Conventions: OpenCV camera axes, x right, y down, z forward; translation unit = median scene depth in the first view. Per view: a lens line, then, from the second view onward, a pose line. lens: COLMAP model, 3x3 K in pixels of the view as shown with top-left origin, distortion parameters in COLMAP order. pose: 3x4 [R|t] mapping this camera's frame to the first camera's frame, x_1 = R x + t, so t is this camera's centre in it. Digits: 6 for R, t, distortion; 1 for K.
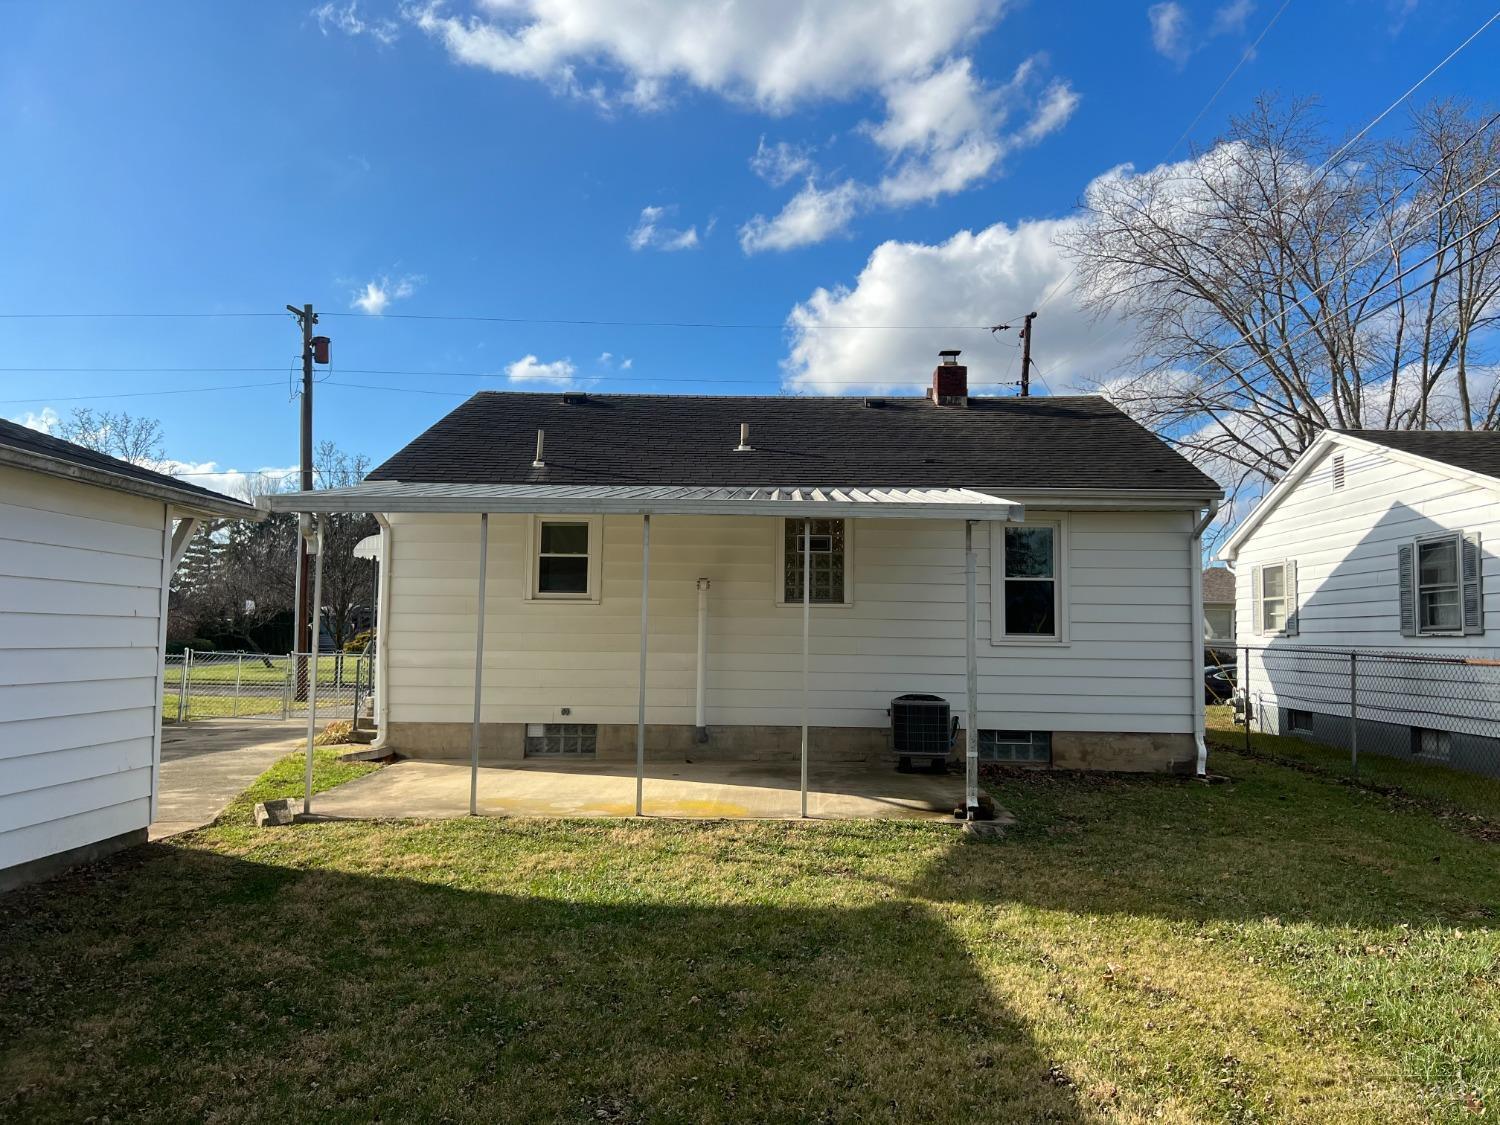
lens RADIAL K [[1127.2, 0, 750.0], [0, 1127.2, 562.5], [0, 0, 1]] dist [0.074502, -0.080882]
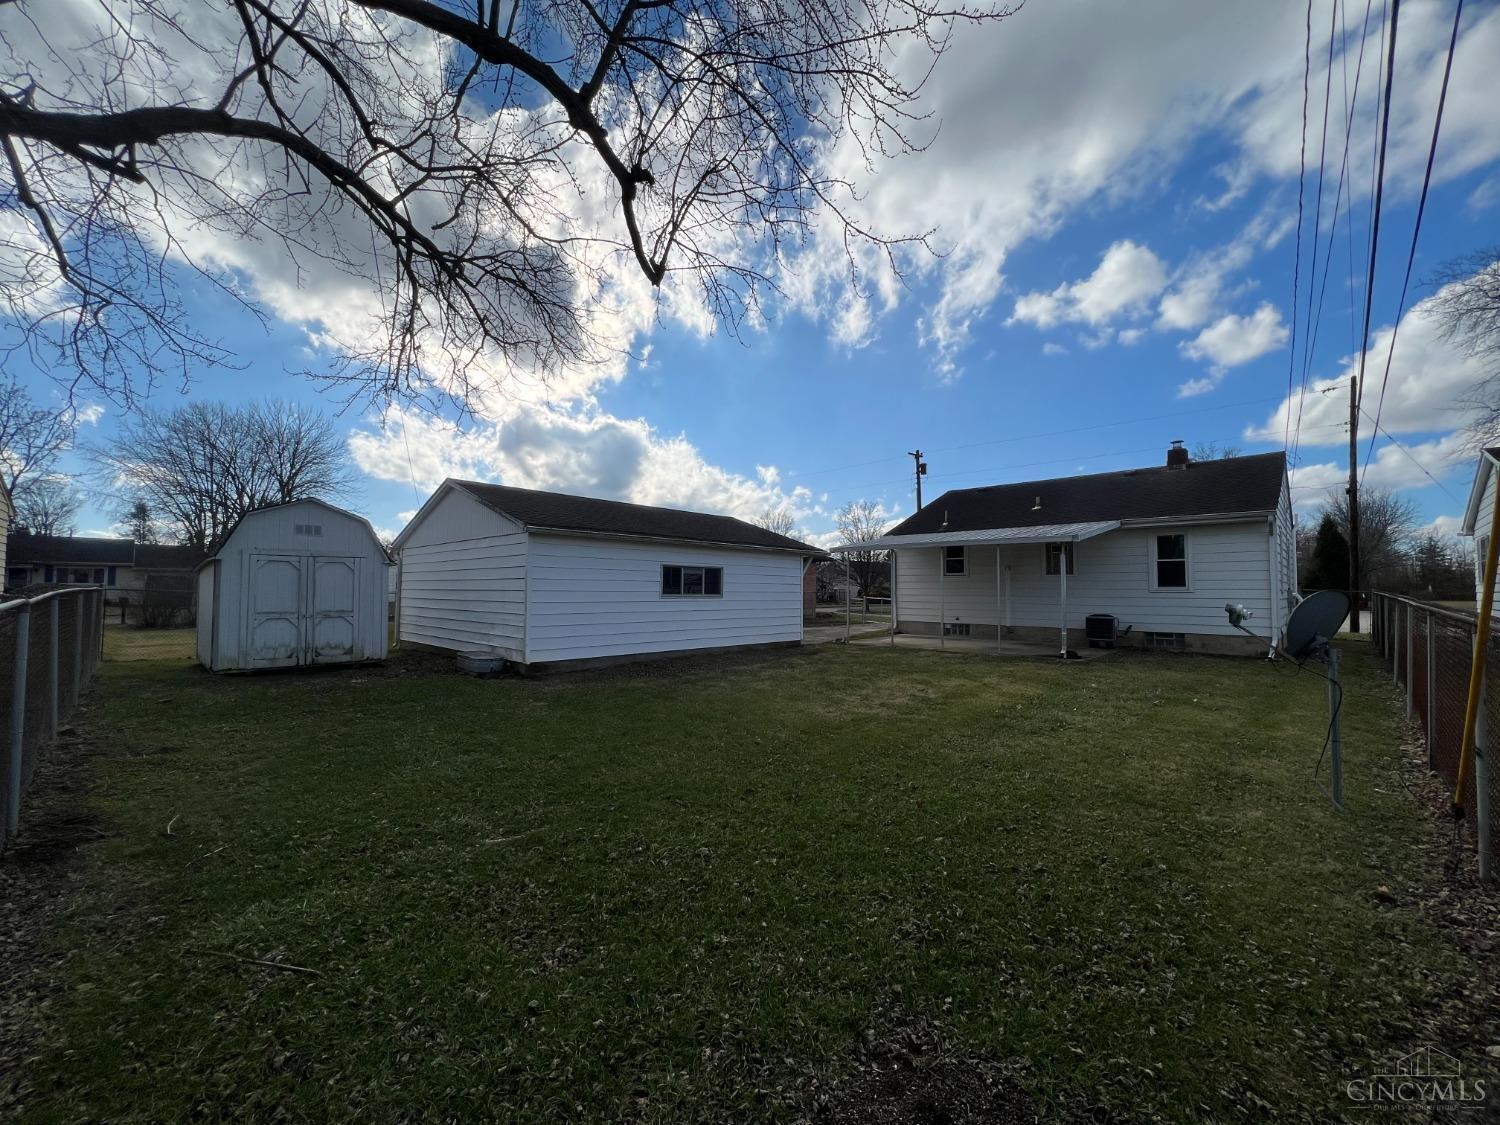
lens RADIAL K [[602.2, 0, 752.9], [0, 602.2, 565.2], [0, 0, 1]] dist [-0.000810, 0.000489]
pose [[0.728305, -0.038247, -0.684185, 0.445028], [0.054600, 0.998506, 0.002303, -0.020533], [0.683075, -0.039034, 0.729305, -0.330790]]
